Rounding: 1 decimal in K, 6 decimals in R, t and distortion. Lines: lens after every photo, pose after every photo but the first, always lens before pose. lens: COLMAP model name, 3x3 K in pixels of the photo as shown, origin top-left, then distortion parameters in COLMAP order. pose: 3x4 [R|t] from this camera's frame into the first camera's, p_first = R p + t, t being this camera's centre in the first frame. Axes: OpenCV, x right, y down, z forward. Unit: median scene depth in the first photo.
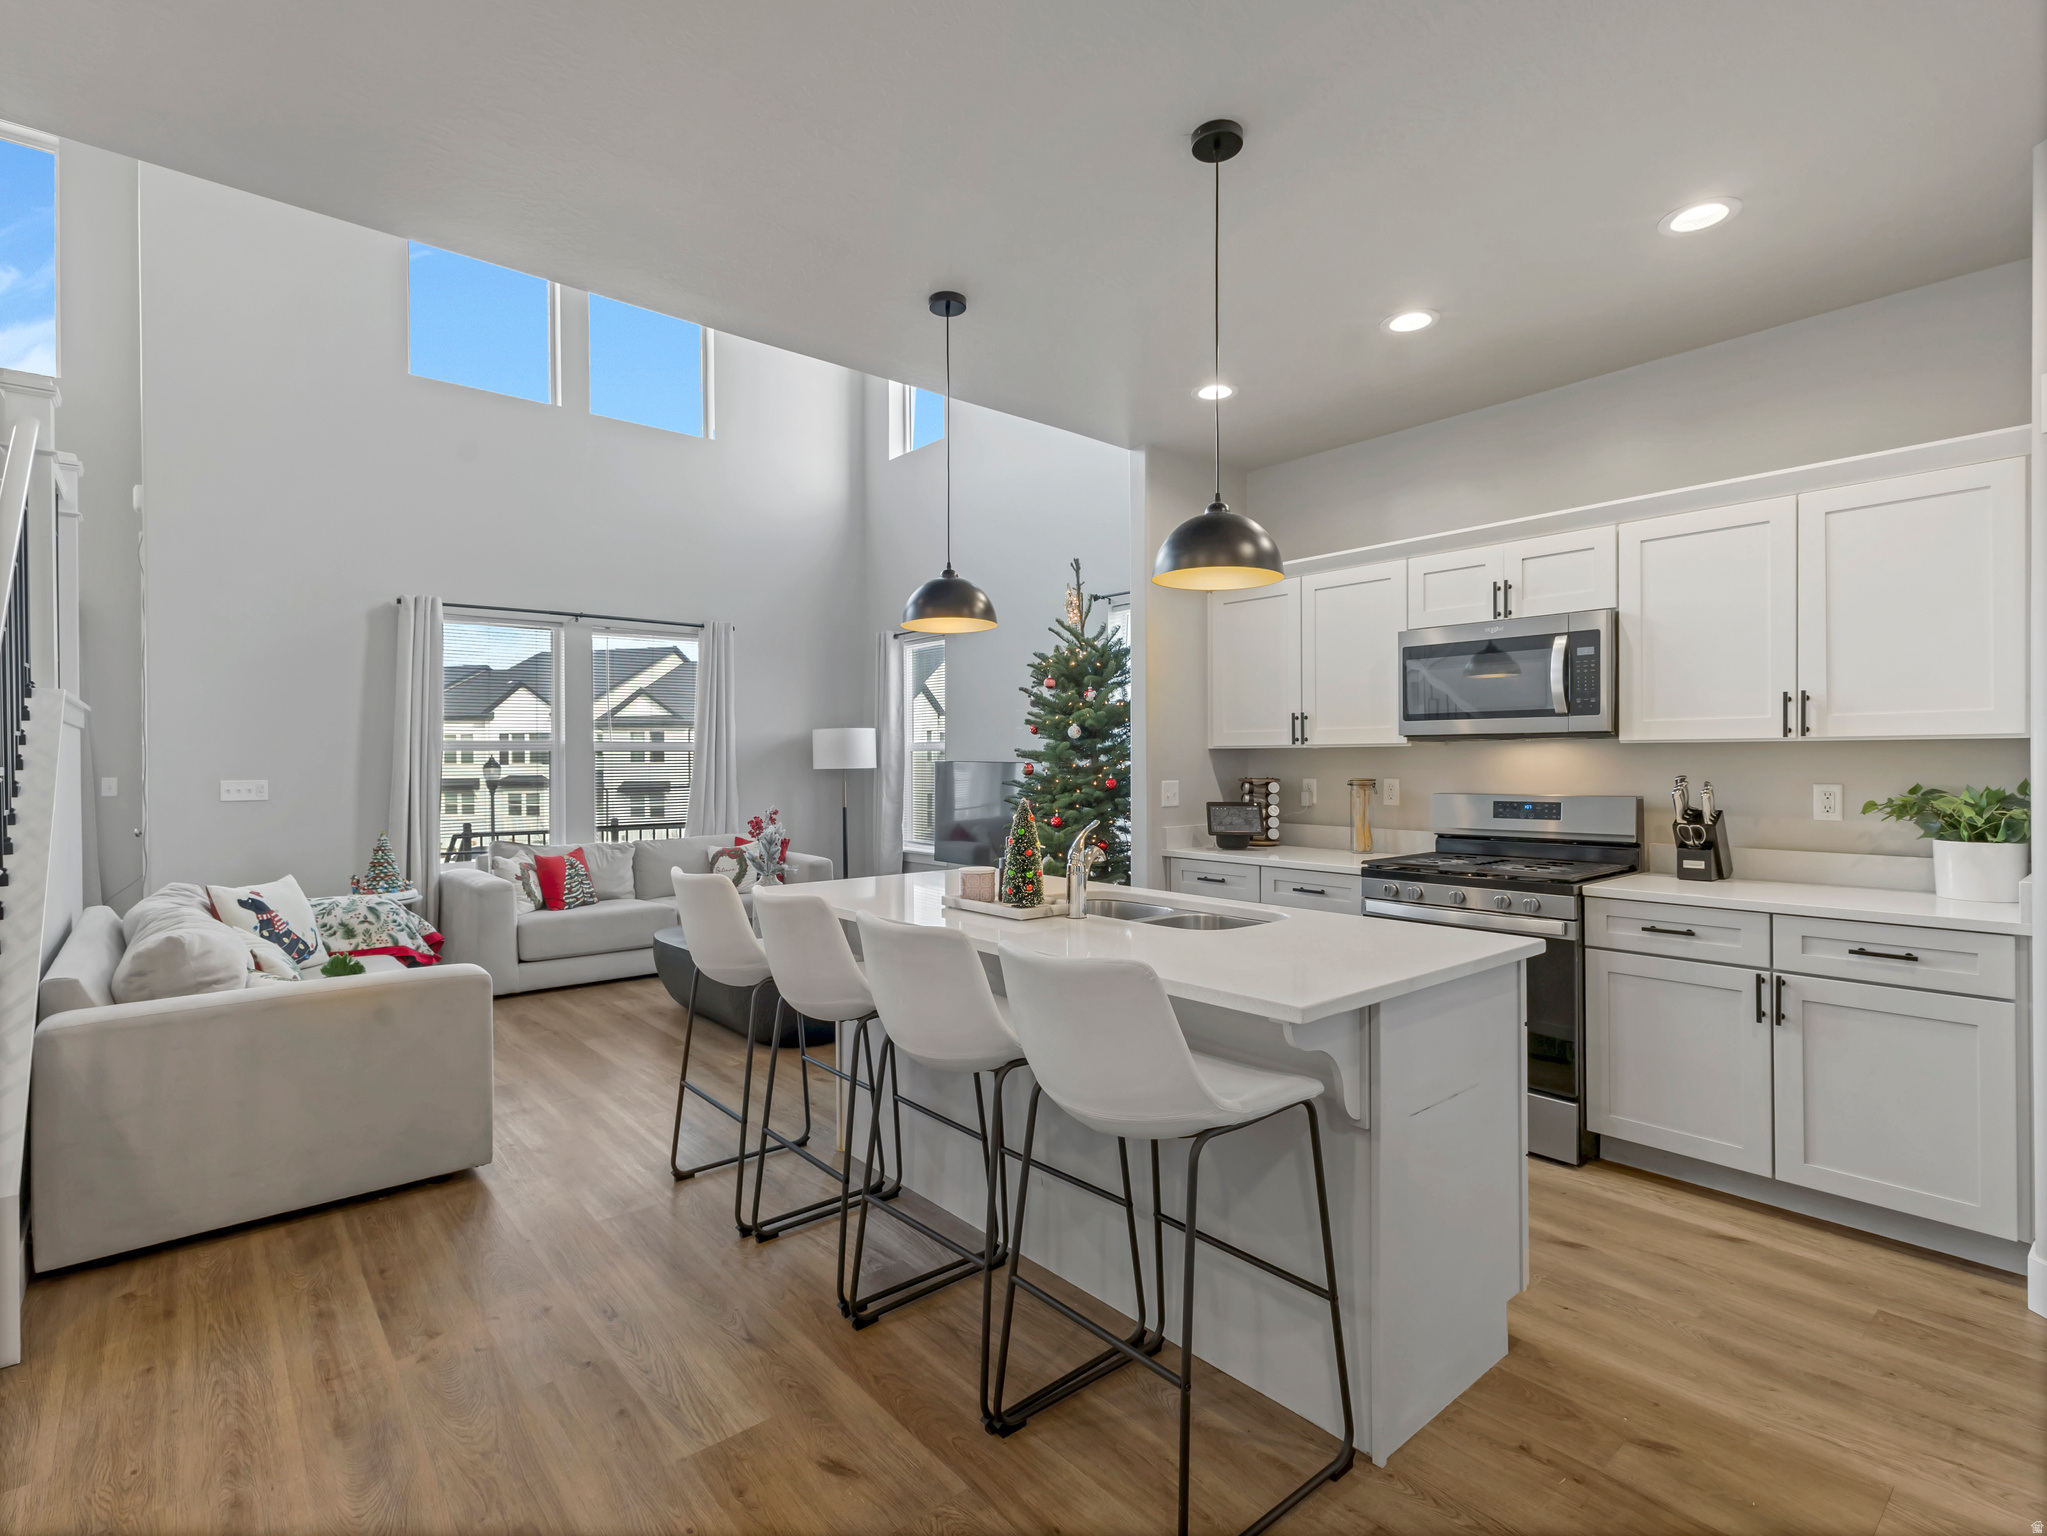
lens RADIAL K [[1000.5, 0, 1028.9], [0, 1000.5, 760.5], [0, 0, 1]] dist [-0.001152, 0.000282]
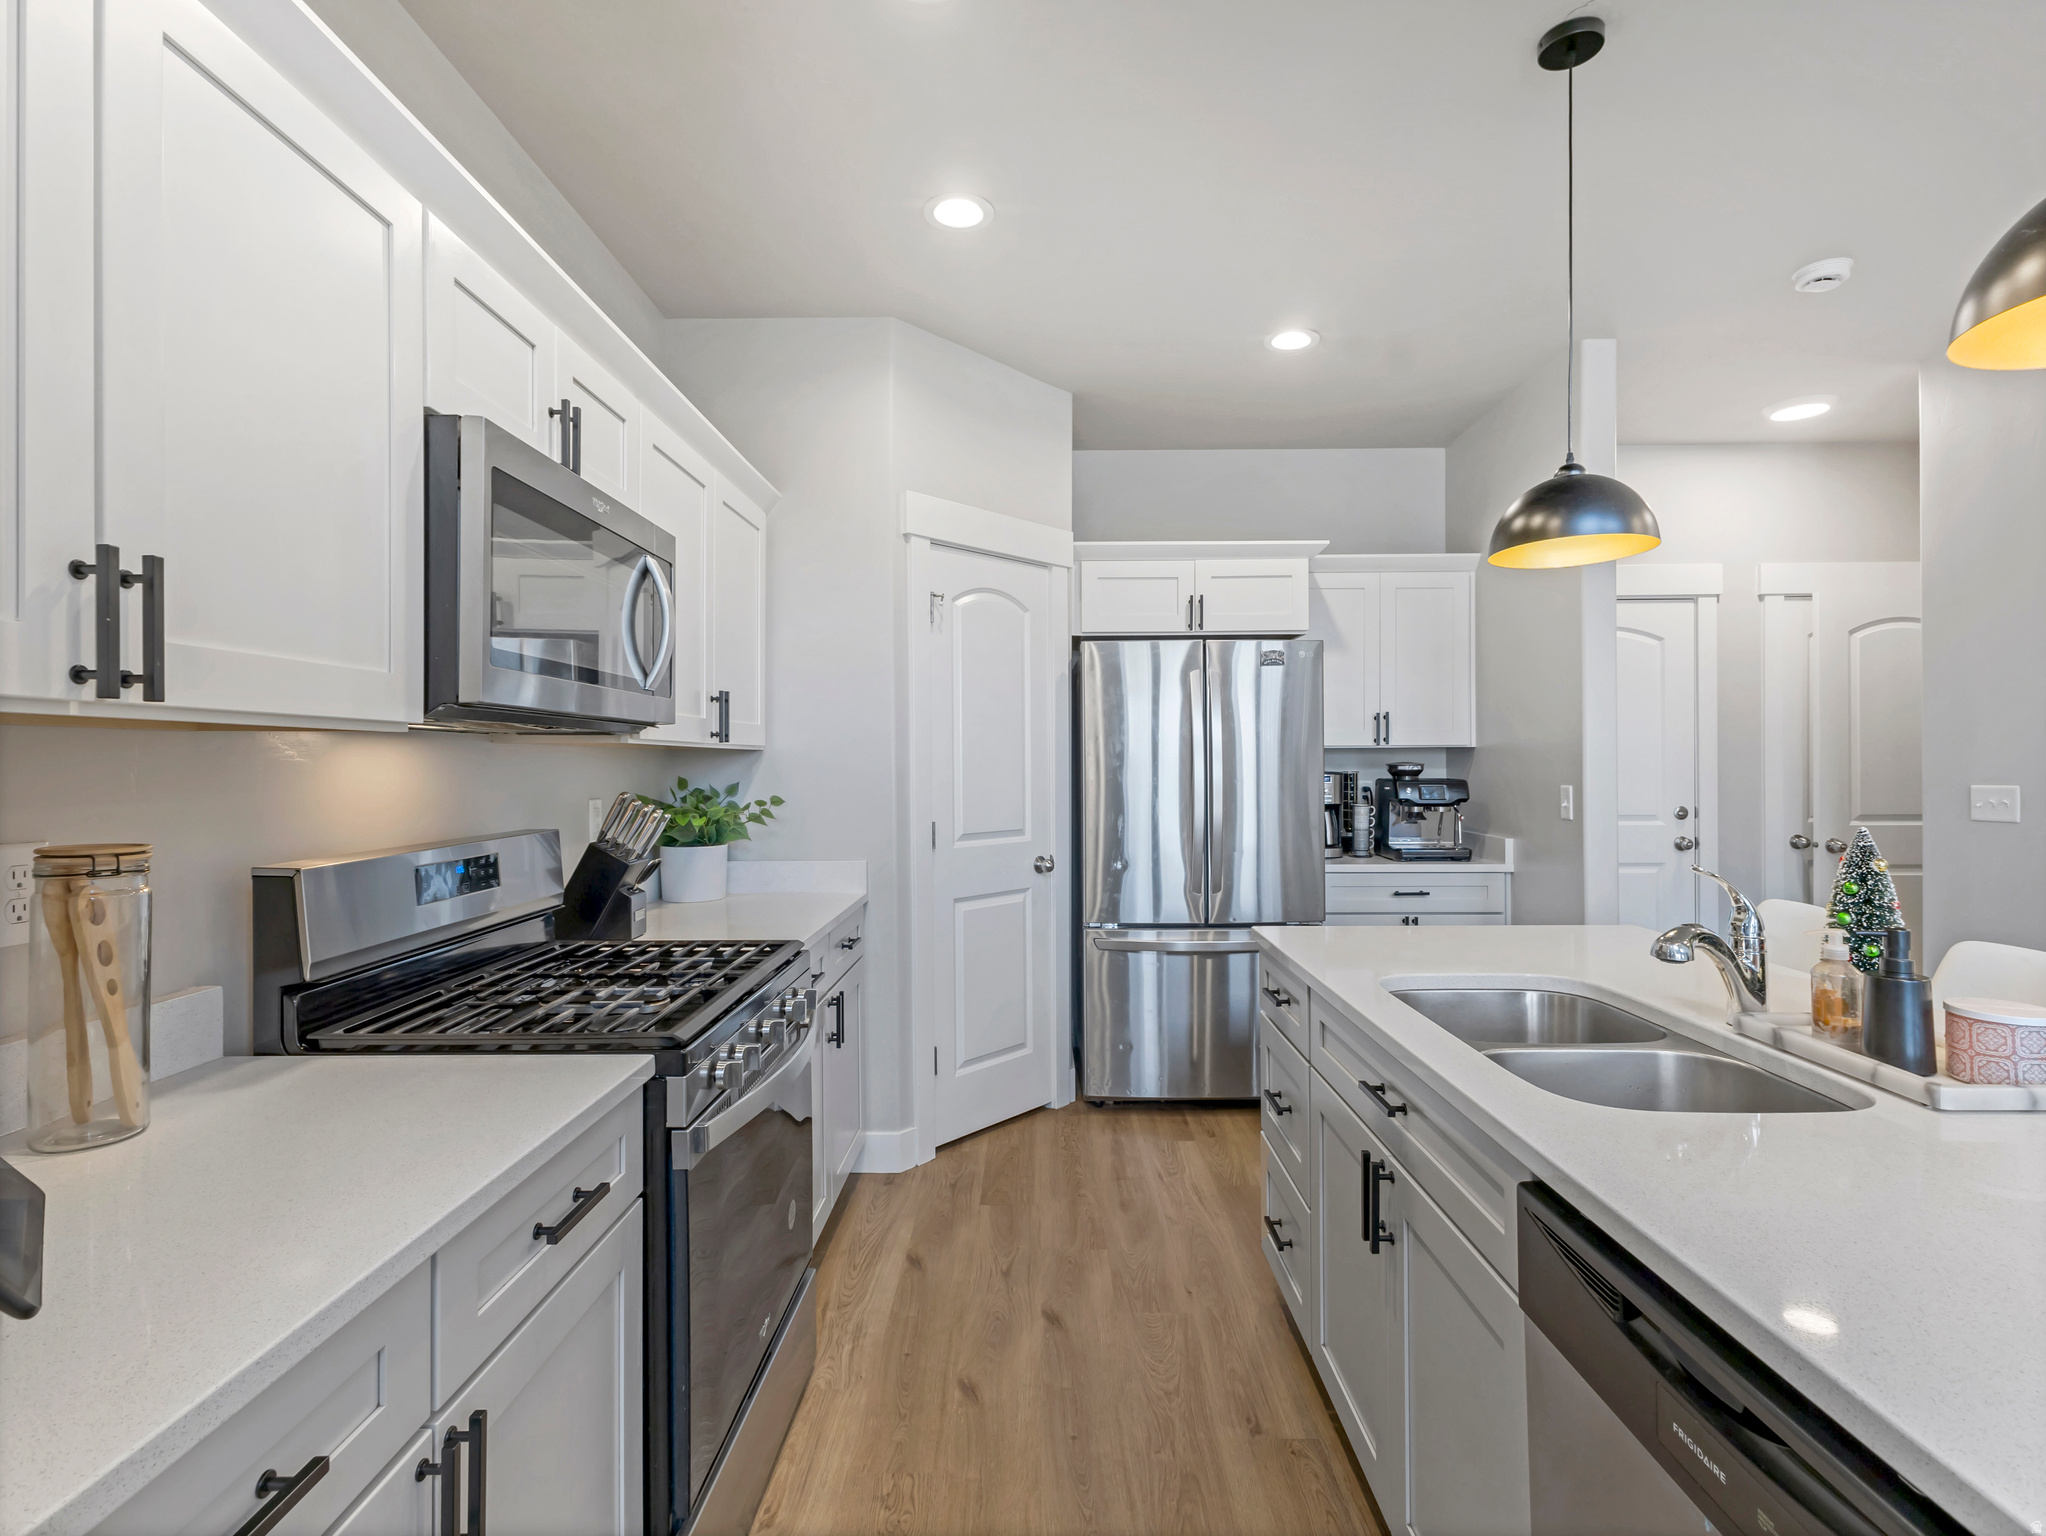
lens RADIAL K [[1005.9, 0, 1020.4], [0, 1005.9, 763.2], [0, 0, 1]] dist [-0.000275, 0.000924]
pose [[-0.748335, 0.009409, 0.663254, -0.012842], [0.010166, 0.999945, -0.002715, -0.000012], [-0.663243, 0.004710, -0.748389, 0.837237]]
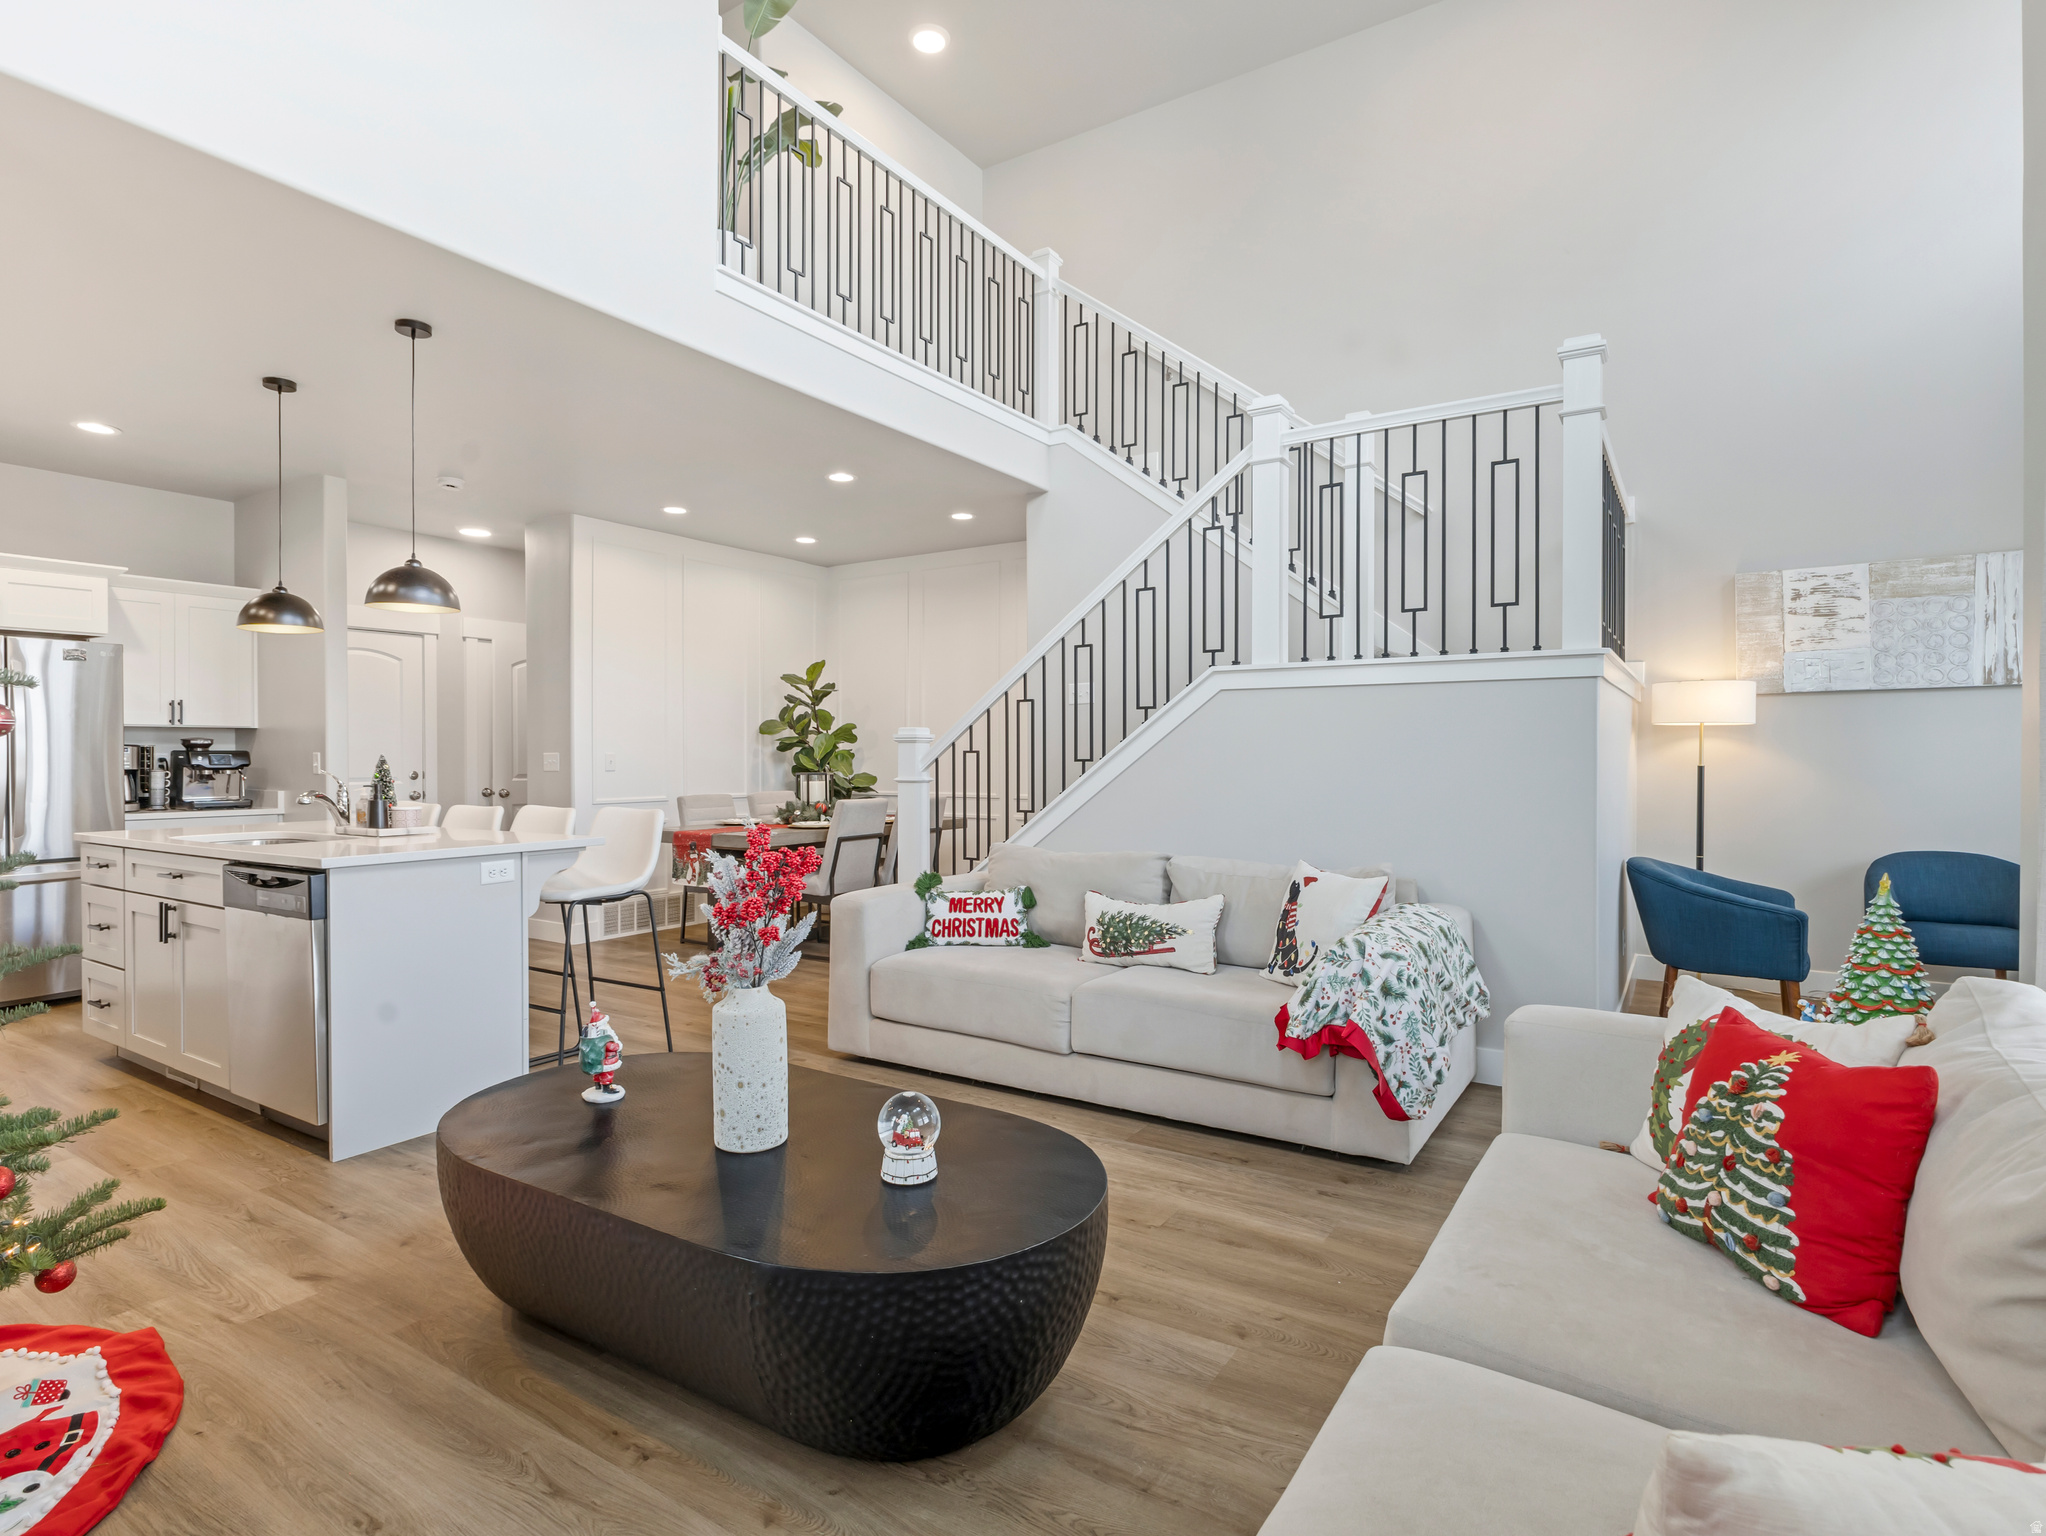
lens RADIAL K [[1053.8, 0, 1023.0], [0, 1053.8, 768.0], [0, 0, 1]] dist [-0.007144, -0.000260]
pose [[-0.957592, 0.009415, -0.287973, -0.229478], [0.005161, 0.999866, 0.015528, 0.019103], [0.288080, 0.013384, -0.957513, 1.354385]]
